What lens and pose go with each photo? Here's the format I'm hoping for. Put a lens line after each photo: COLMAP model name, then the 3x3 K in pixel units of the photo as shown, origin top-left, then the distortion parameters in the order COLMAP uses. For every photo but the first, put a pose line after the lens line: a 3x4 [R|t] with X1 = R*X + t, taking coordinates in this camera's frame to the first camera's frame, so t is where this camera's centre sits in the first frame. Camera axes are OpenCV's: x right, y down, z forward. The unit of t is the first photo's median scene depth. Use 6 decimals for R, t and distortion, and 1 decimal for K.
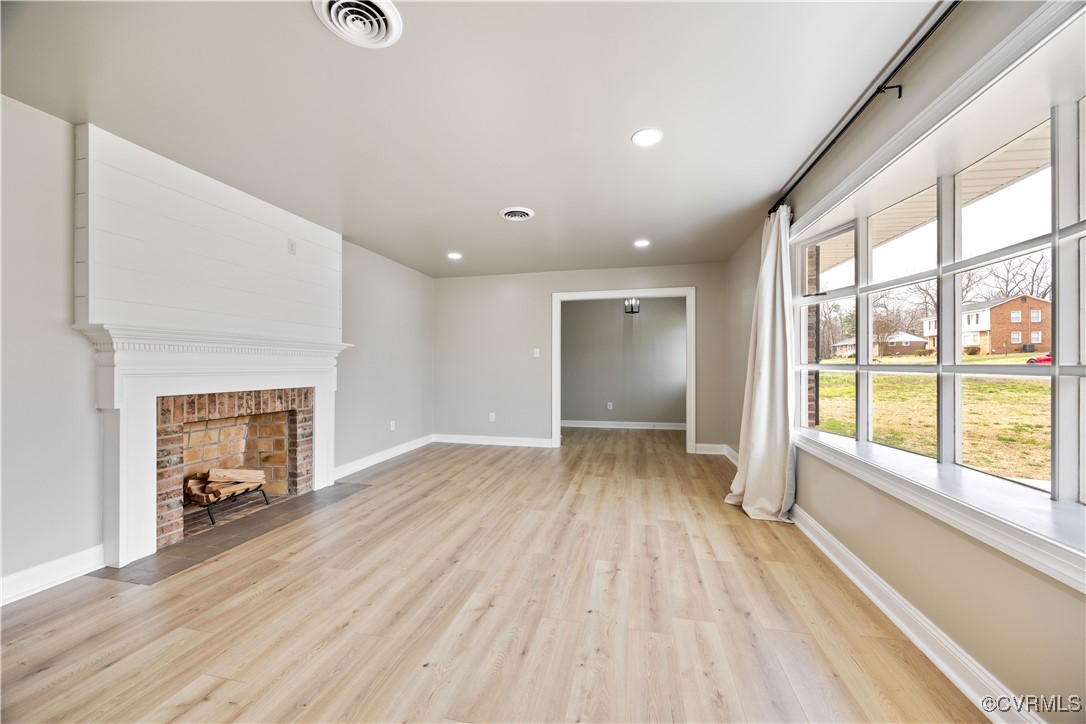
lens RADIAL K [[436.1, 0, 545.0], [0, 436.1, 363.6], [0, 0, 1]] dist [0.004285, -0.000410]
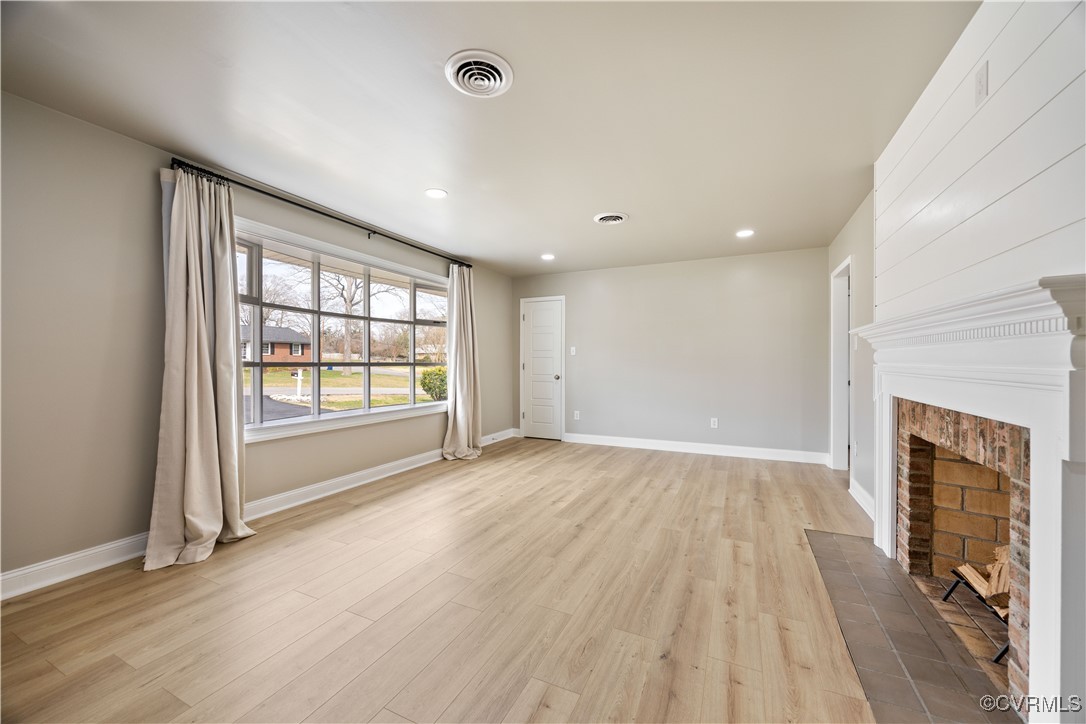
lens RADIAL K [[436.1, 0, 541.9], [0, 436.1, 365.1], [0, 0, 1]] dist [0.004285, -0.000410]
pose [[-0.975592, -0.001938, 0.219581, -0.361110], [-0.001309, 0.999995, 0.003008, 0.006476], [-0.219586, 0.002647, -0.975590, 2.131790]]
